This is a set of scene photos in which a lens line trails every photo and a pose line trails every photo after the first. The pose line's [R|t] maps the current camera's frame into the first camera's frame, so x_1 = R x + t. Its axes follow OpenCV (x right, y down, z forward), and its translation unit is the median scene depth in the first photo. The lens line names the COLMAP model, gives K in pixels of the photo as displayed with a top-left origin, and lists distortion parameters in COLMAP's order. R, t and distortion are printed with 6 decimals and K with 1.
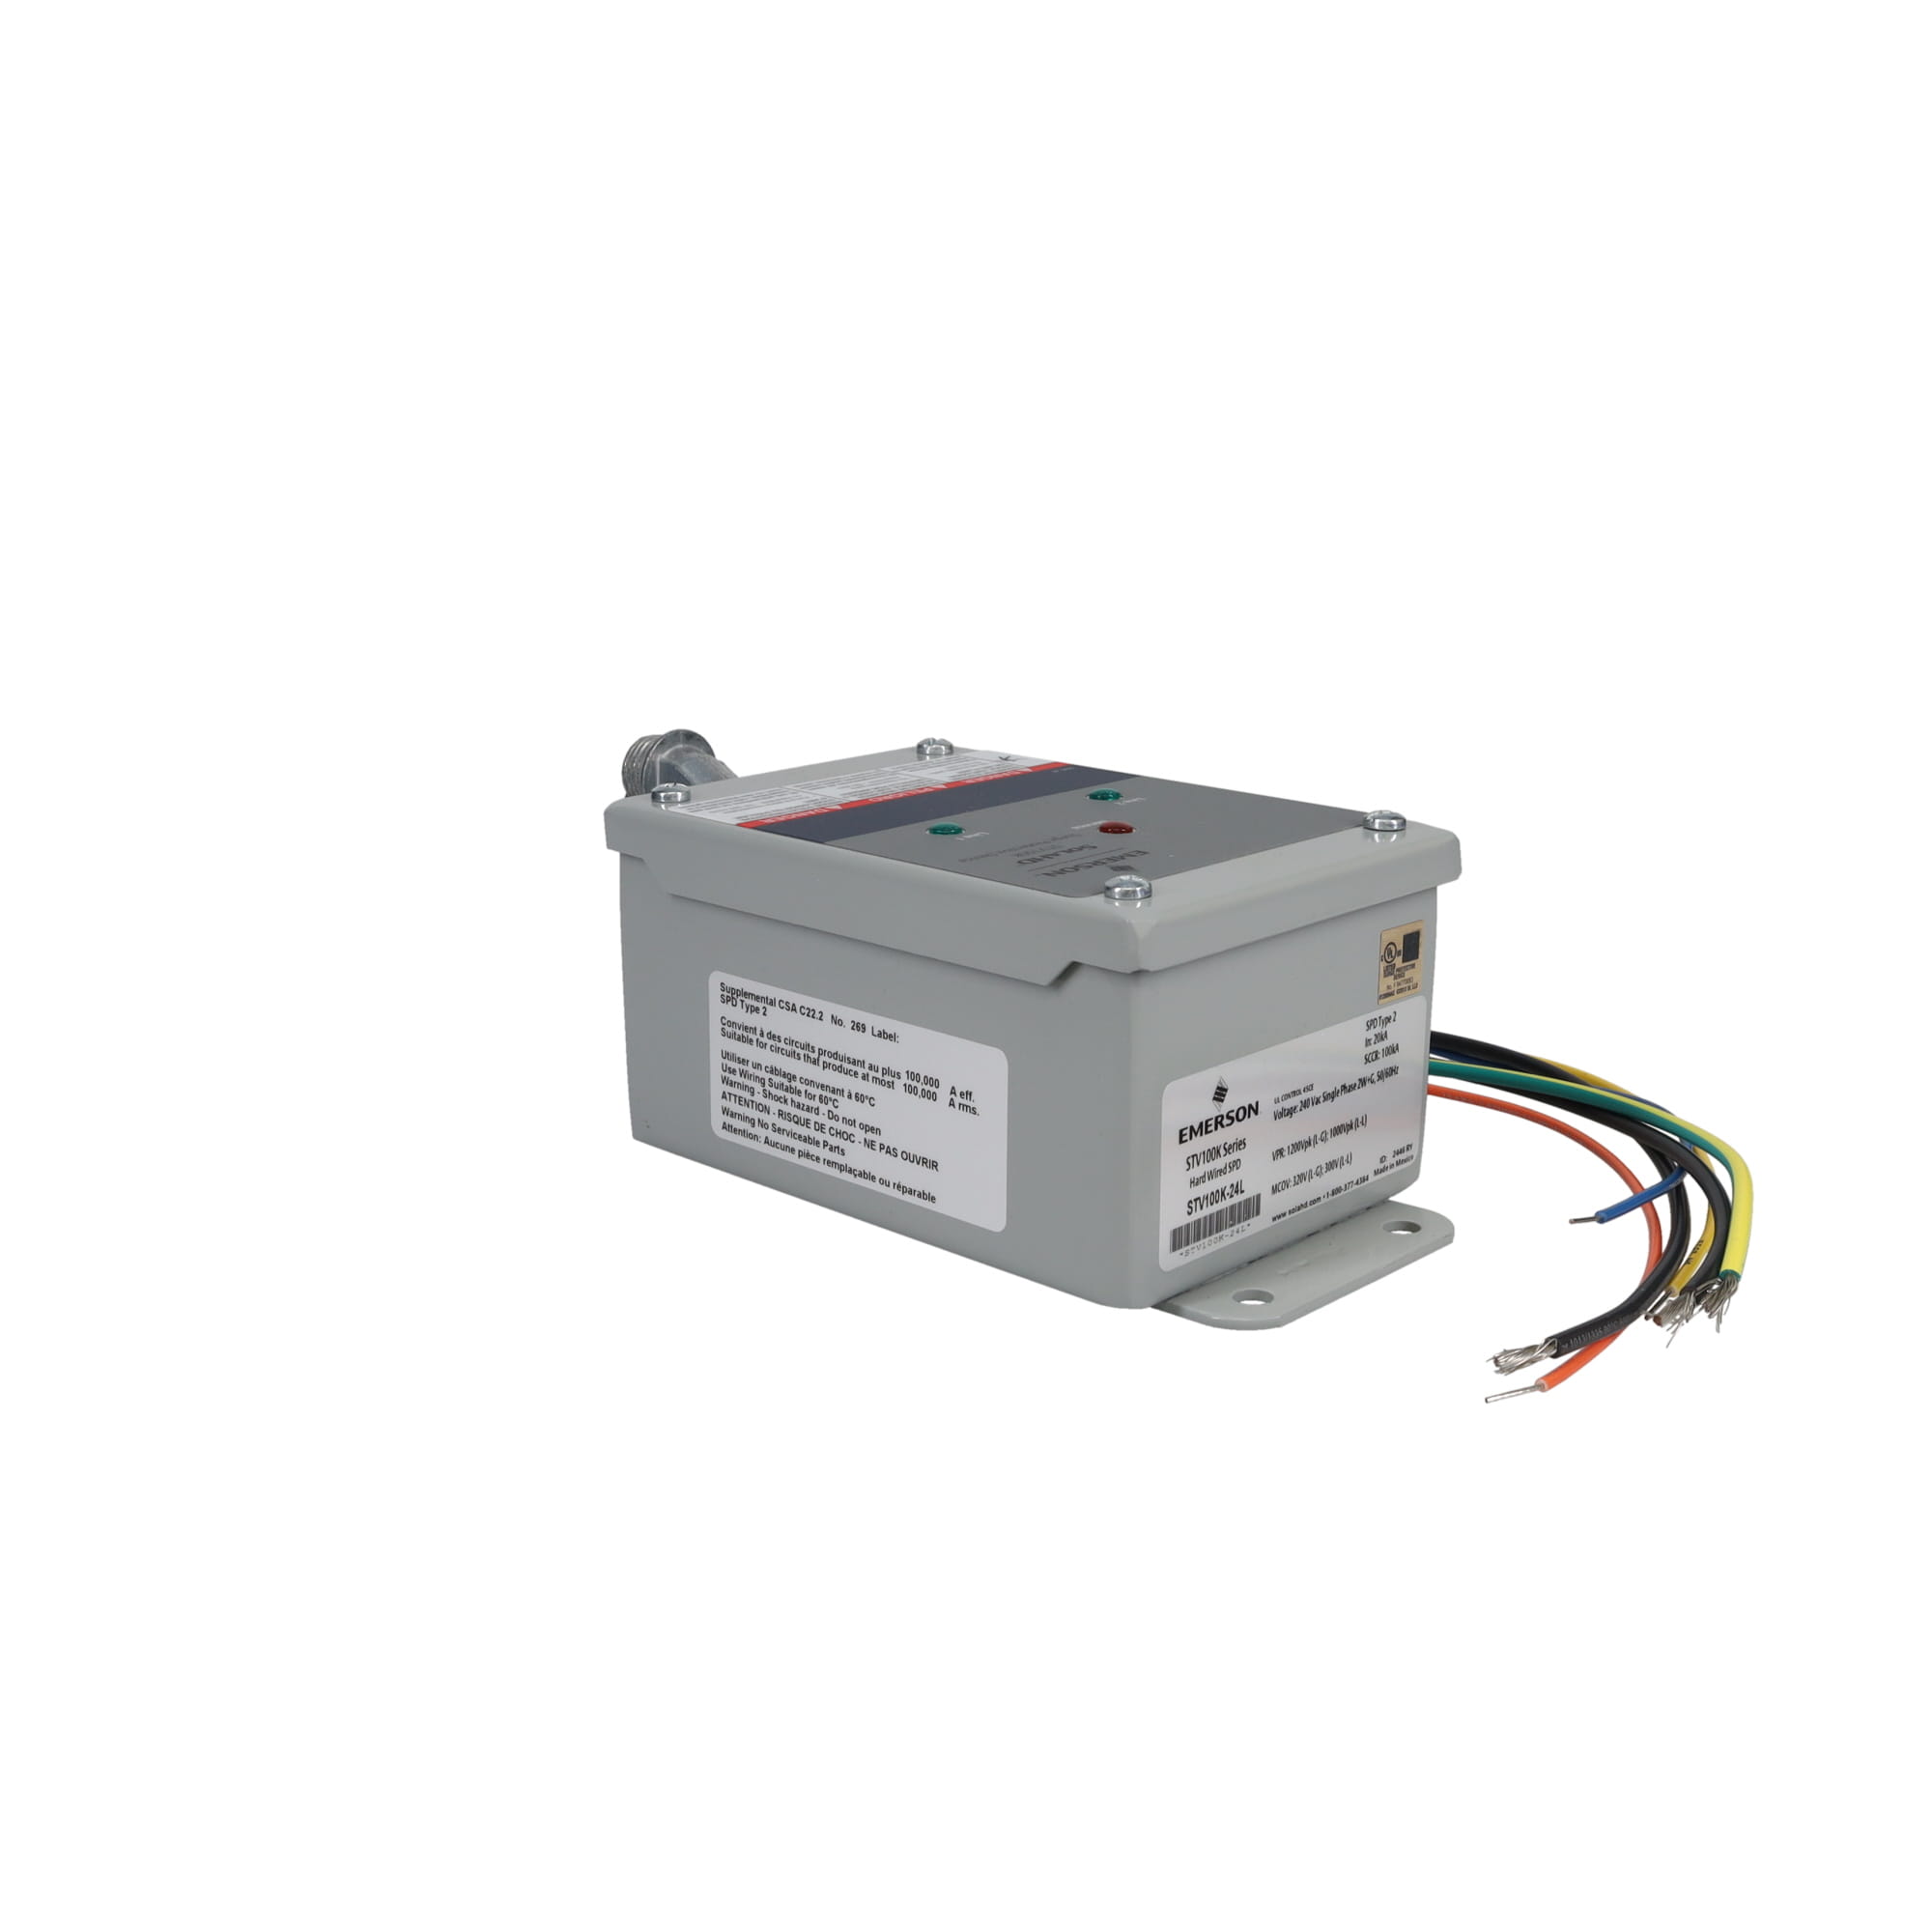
lens RADIAL K [[2374.8, 0, 978.4], [0, 2374.8, 981.1], [0, 0, 1]] dist [0.009456, 0.000000]
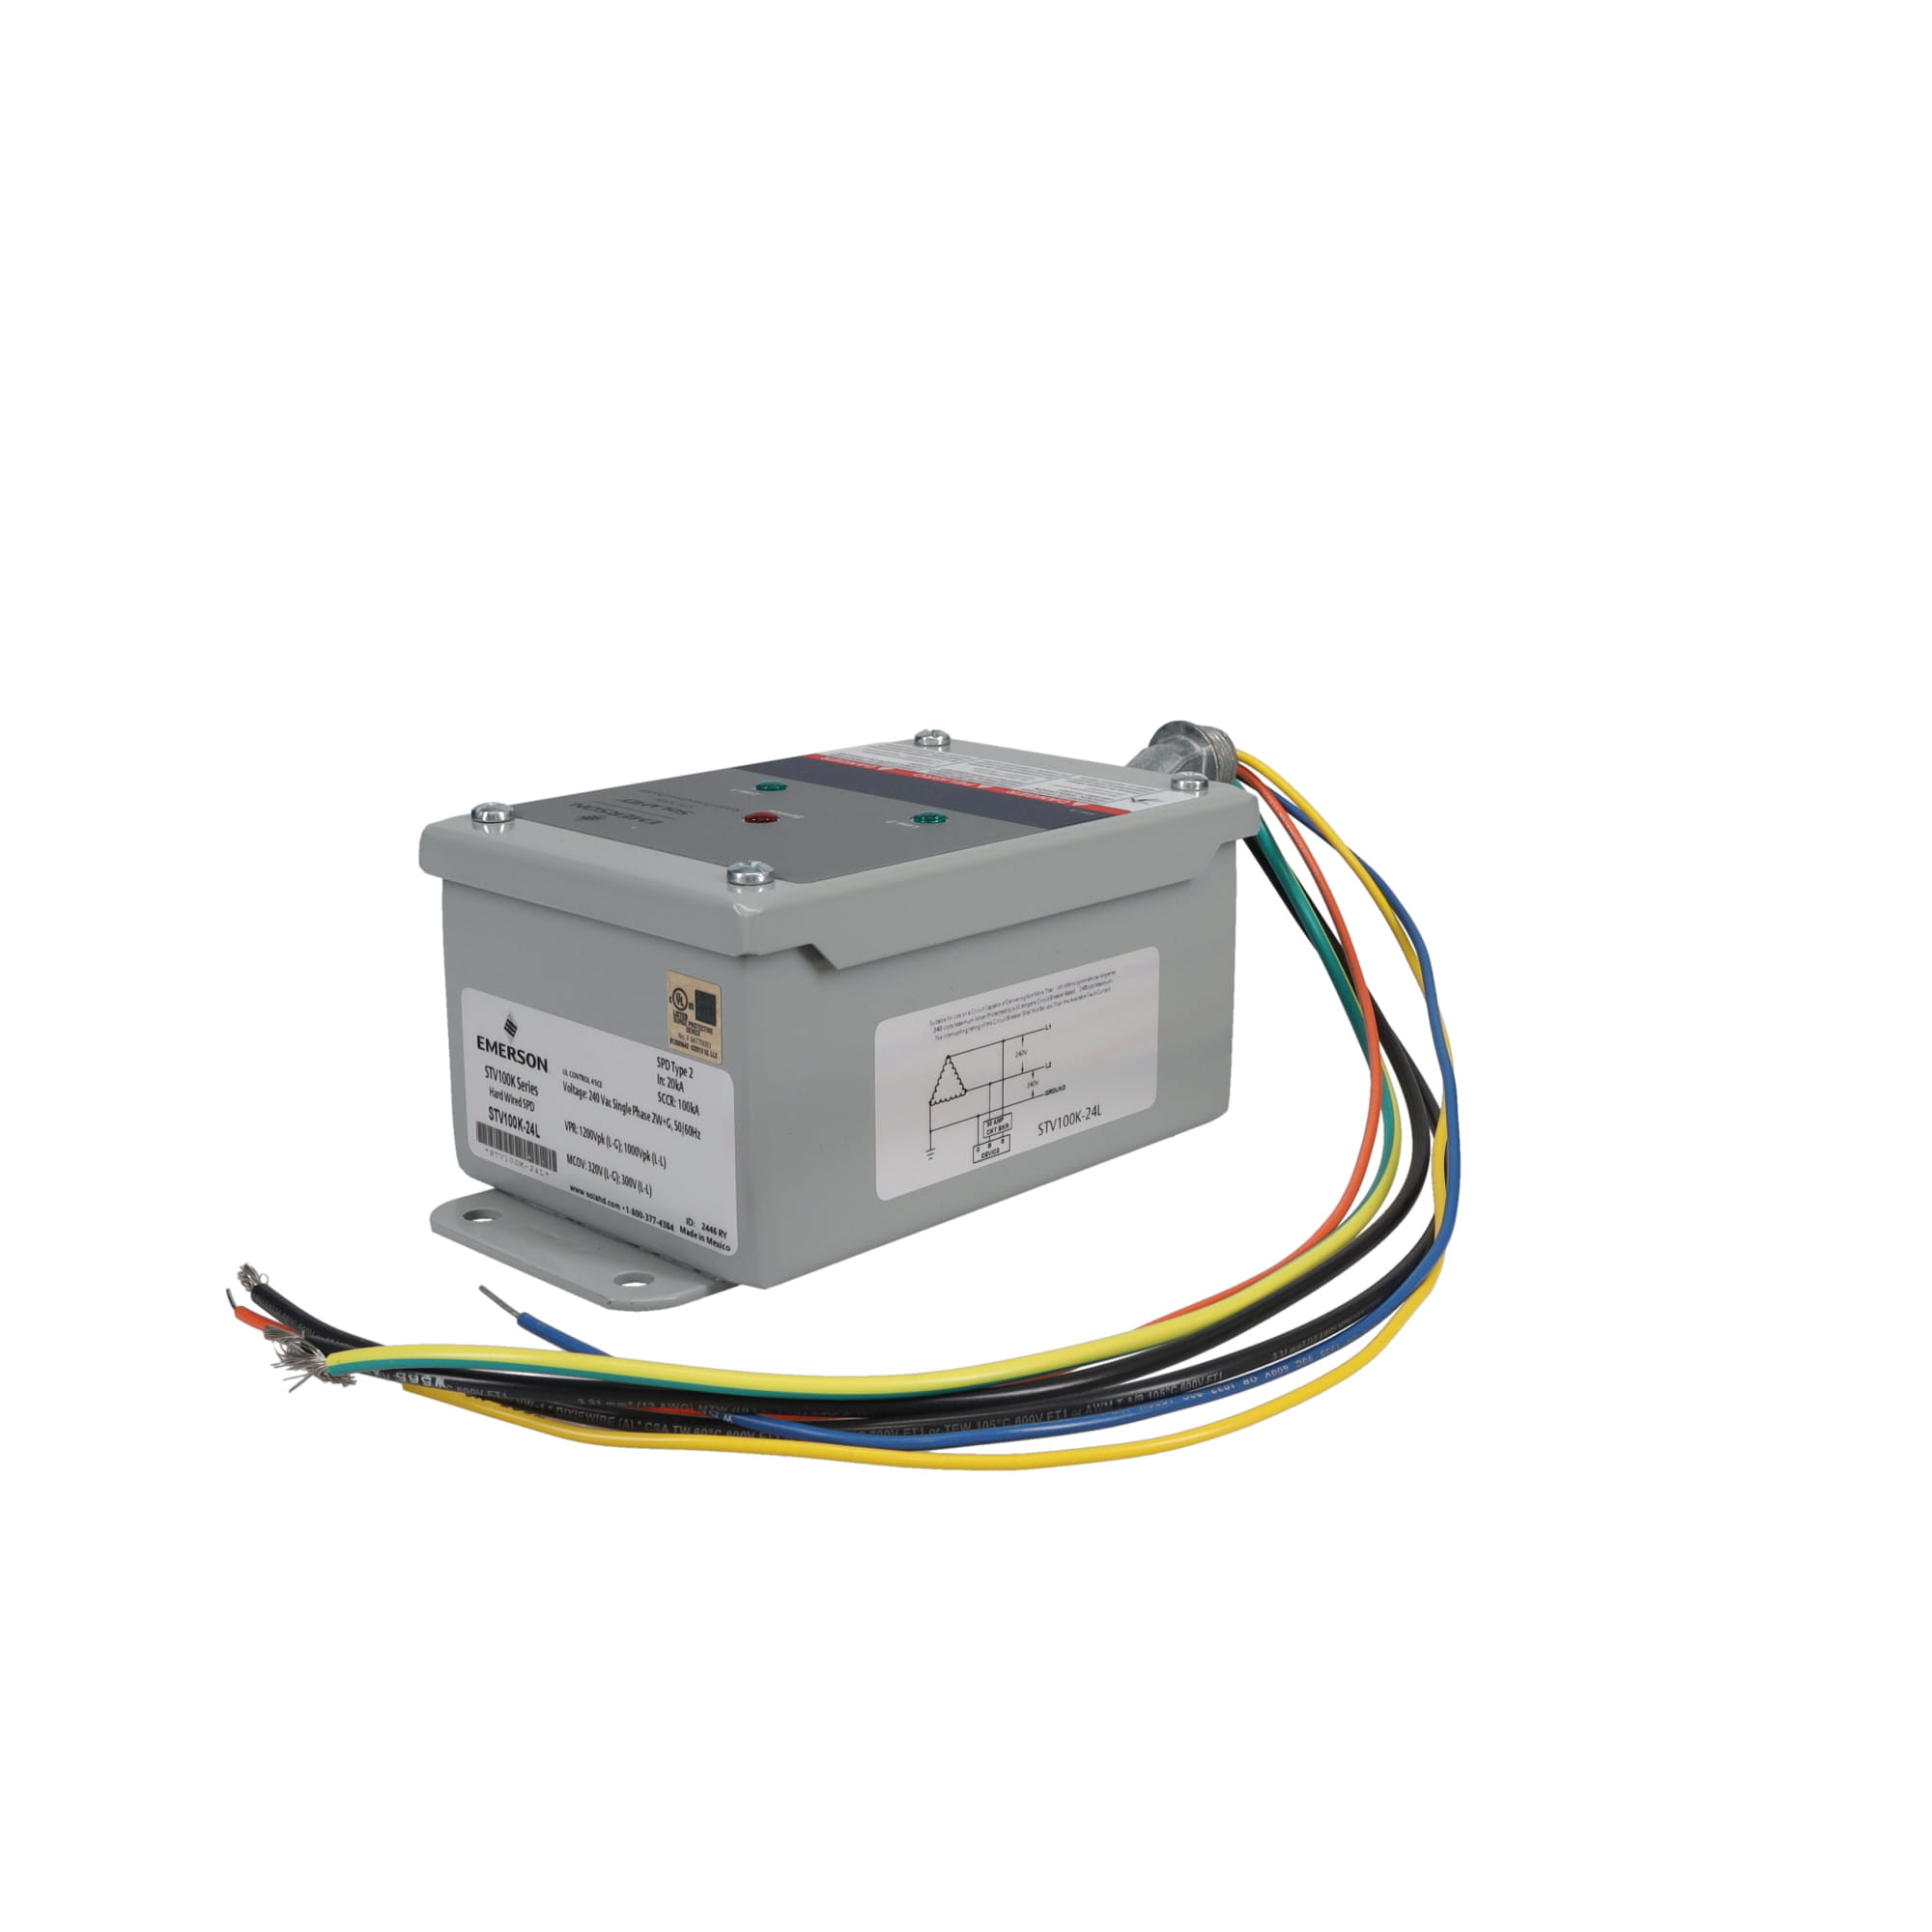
lens RADIAL K [[2374.8, 0, 957.5], [0, 2374.8, 960.6], [0, 0, 1]] dist [0.009456, 0.000000]
pose [[-0.003920, 0.258932, -0.965888, 1.104113], [-0.266683, 0.930643, 0.250566, -0.298059], [0.963776, 0.258568, 0.065405, 1.074022]]
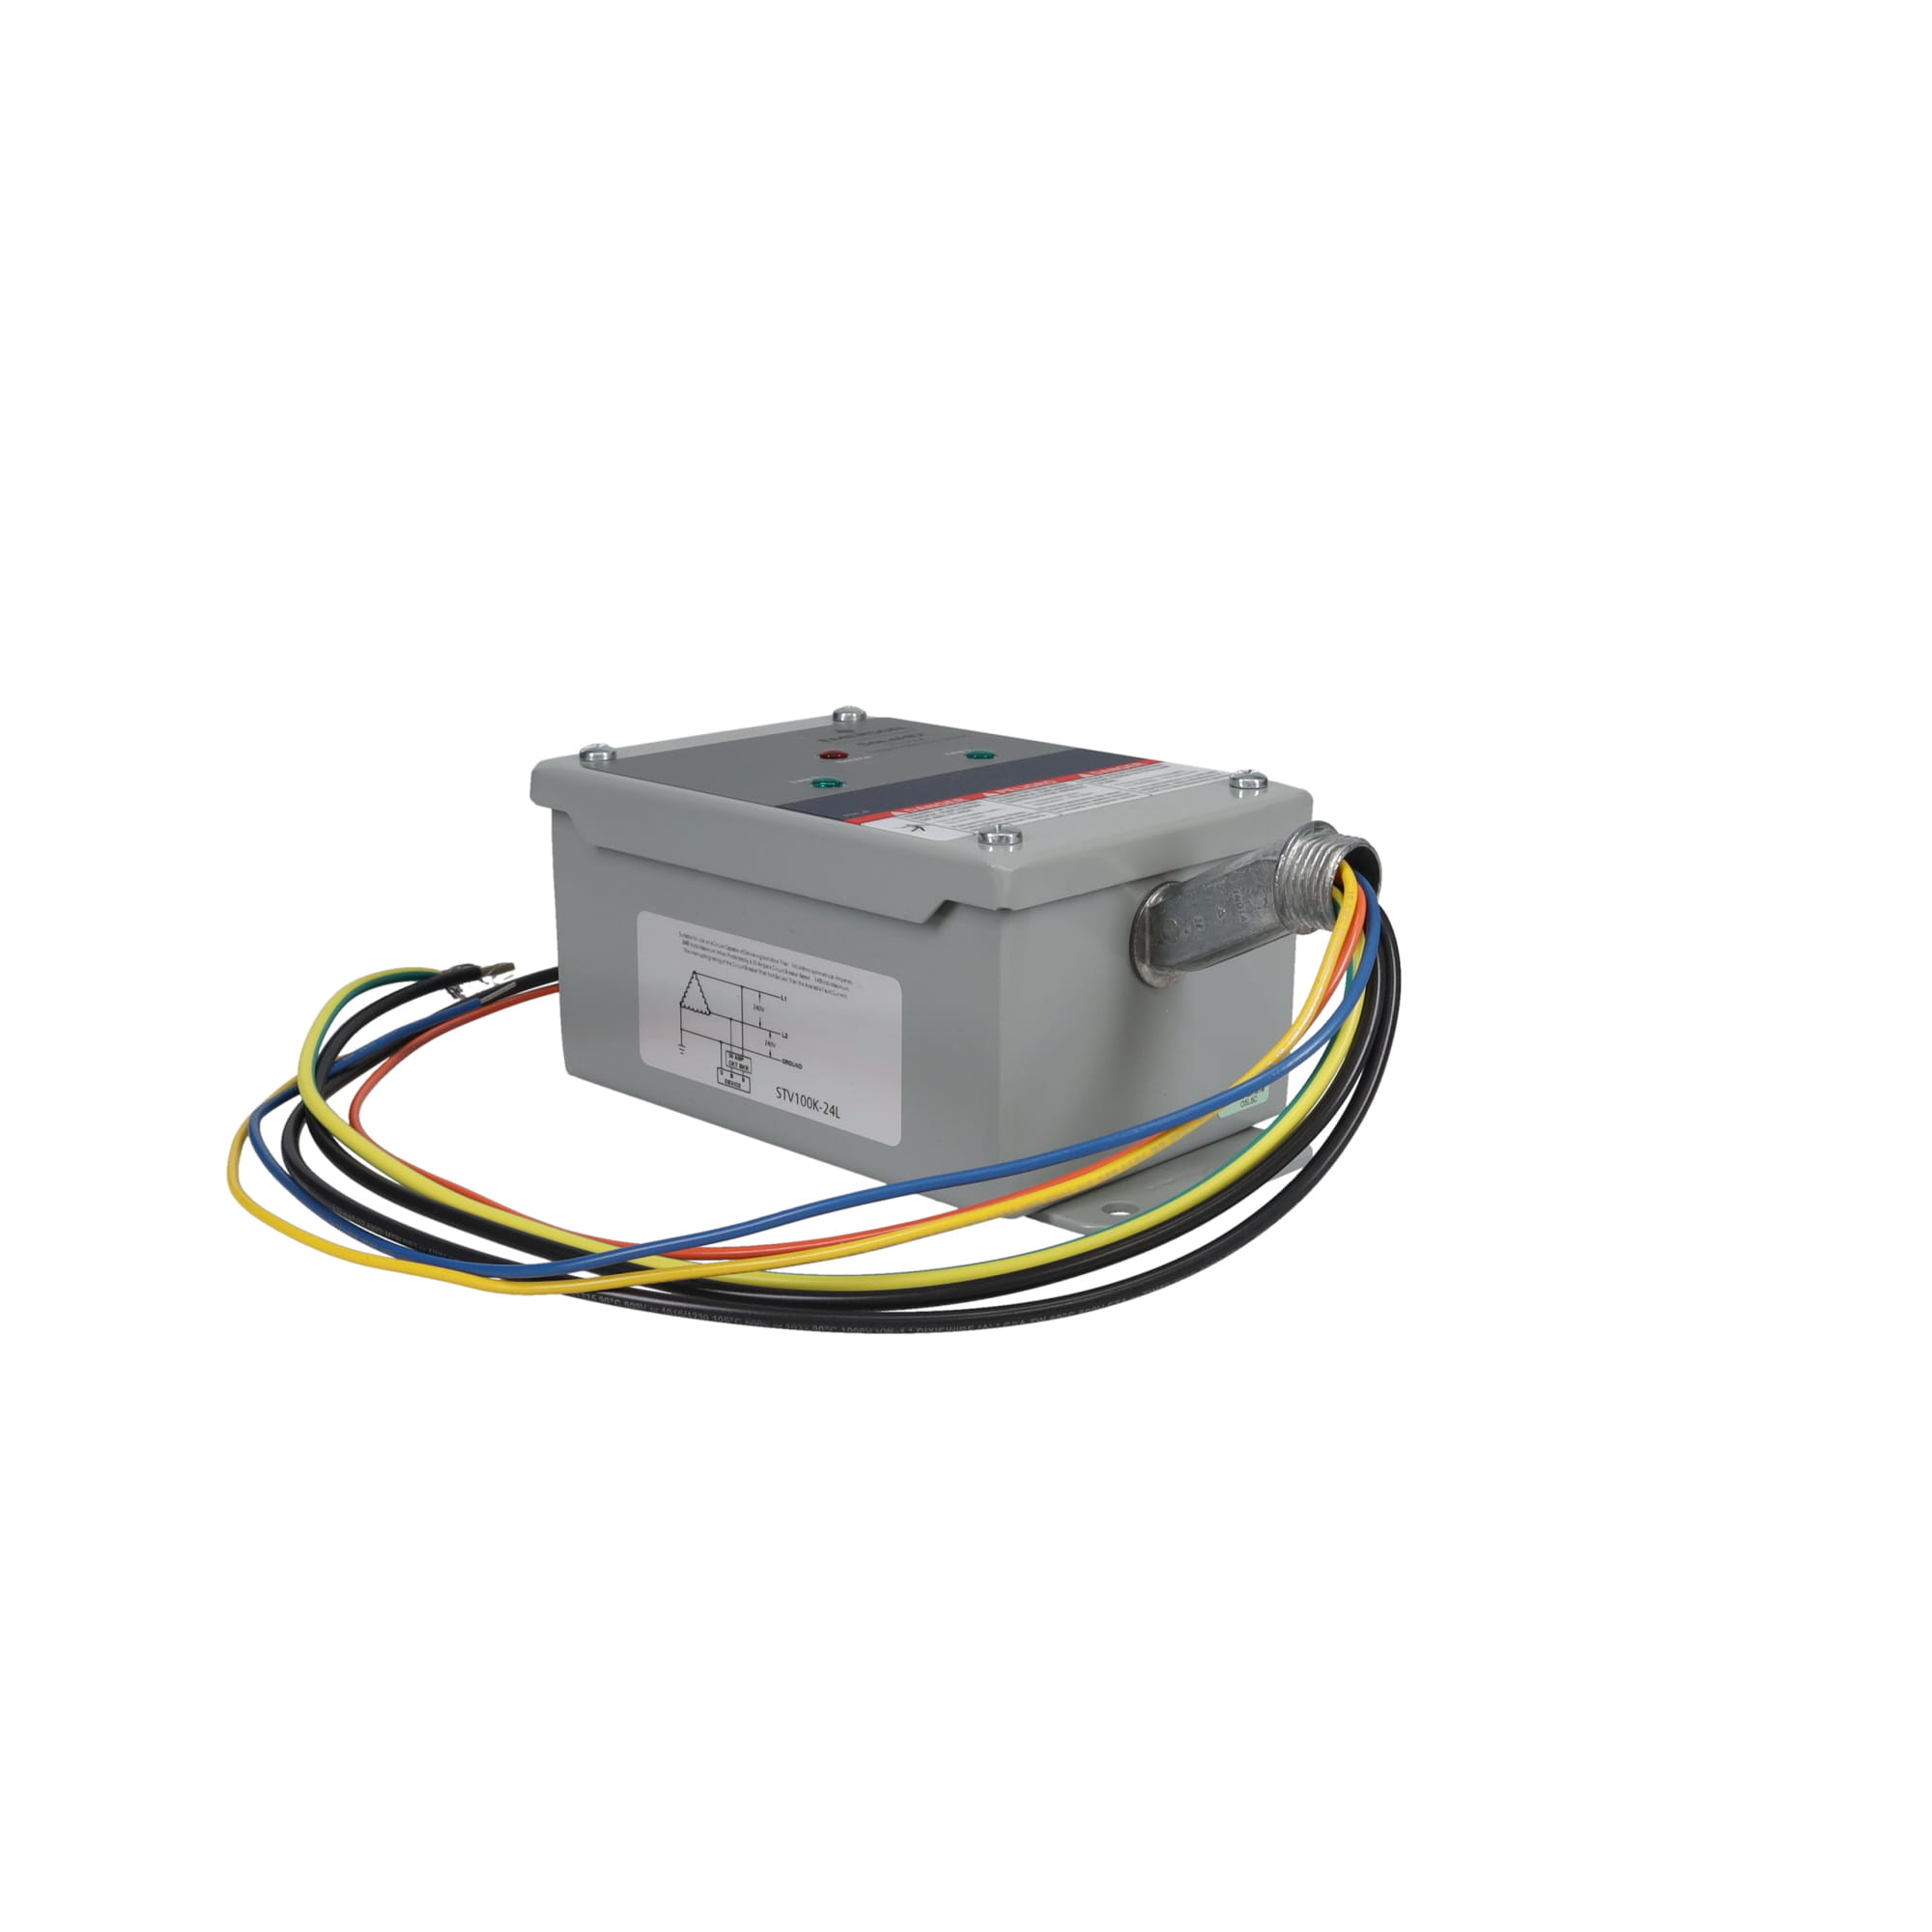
lens RADIAL K [[2374.8, 0, 970.2], [0, 2374.8, 961.1], [0, 0, 1]] dist [0.009456, 0.000000]
pose [[-0.999968, -0.000476, -0.007990, -0.000993], [-0.004454, 0.862566, 0.505925, -0.592307], [0.006651, 0.505944, -0.862540, 2.144511]]
